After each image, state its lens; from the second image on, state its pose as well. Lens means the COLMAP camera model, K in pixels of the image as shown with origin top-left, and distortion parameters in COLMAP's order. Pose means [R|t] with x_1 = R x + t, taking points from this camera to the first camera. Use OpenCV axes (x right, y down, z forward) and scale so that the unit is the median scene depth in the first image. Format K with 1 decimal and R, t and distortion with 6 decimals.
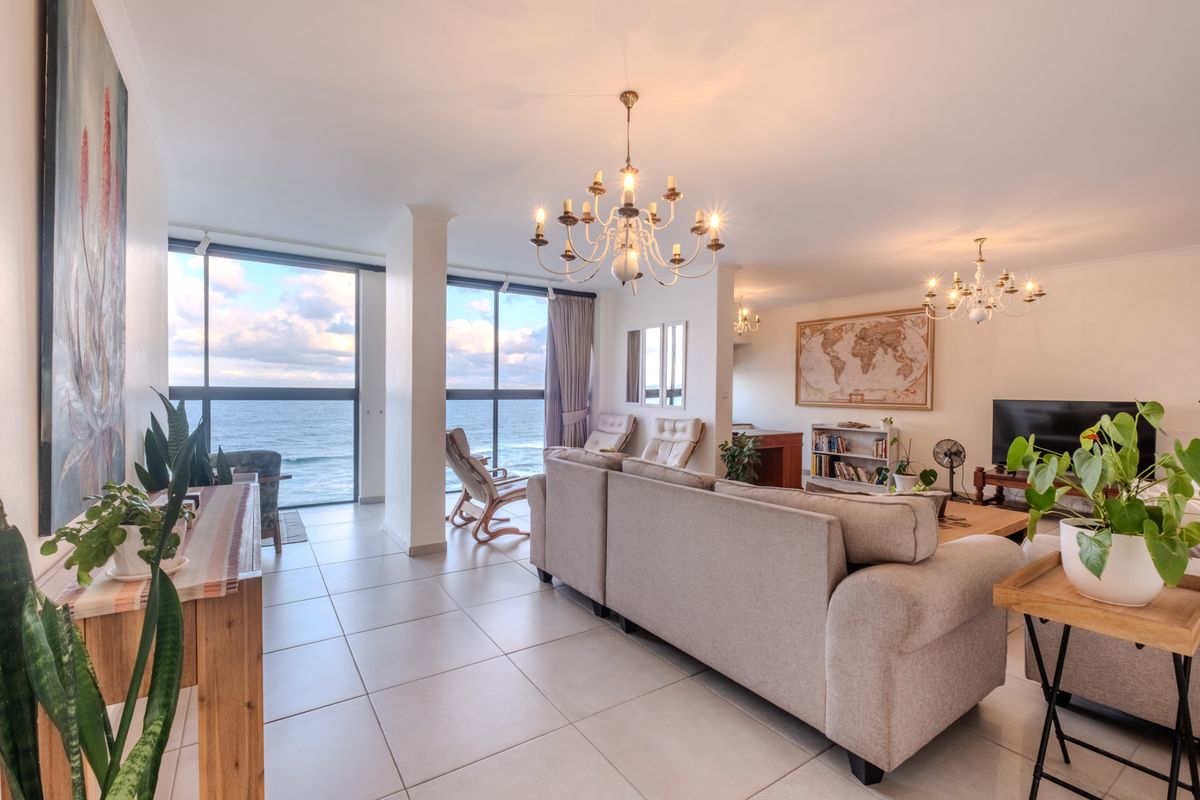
lens RADIAL K [[530.8, 0, 597.3], [0, 530.8, 398.8], [0, 0, 1]] dist [-0.004720, -0.001751]
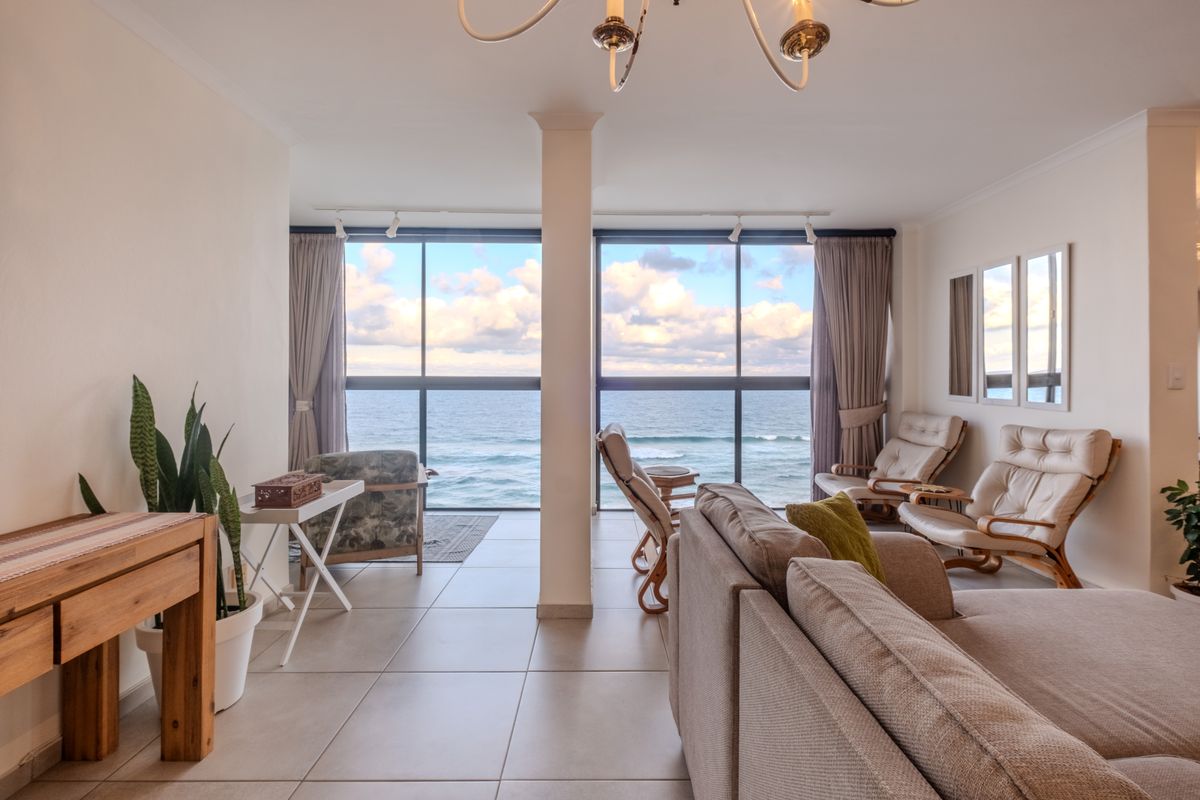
lens RADIAL K [[530.8, 0, 606.1], [0, 530.8, 376.3], [0, 0, 1]] dist [-0.004720, -0.001751]
pose [[0.832998, -0.010586, -0.553175, 0.065447], [-0.001867, 0.999757, -0.021944, -0.001574], [0.553273, 0.019312, 0.832776, 0.280182]]
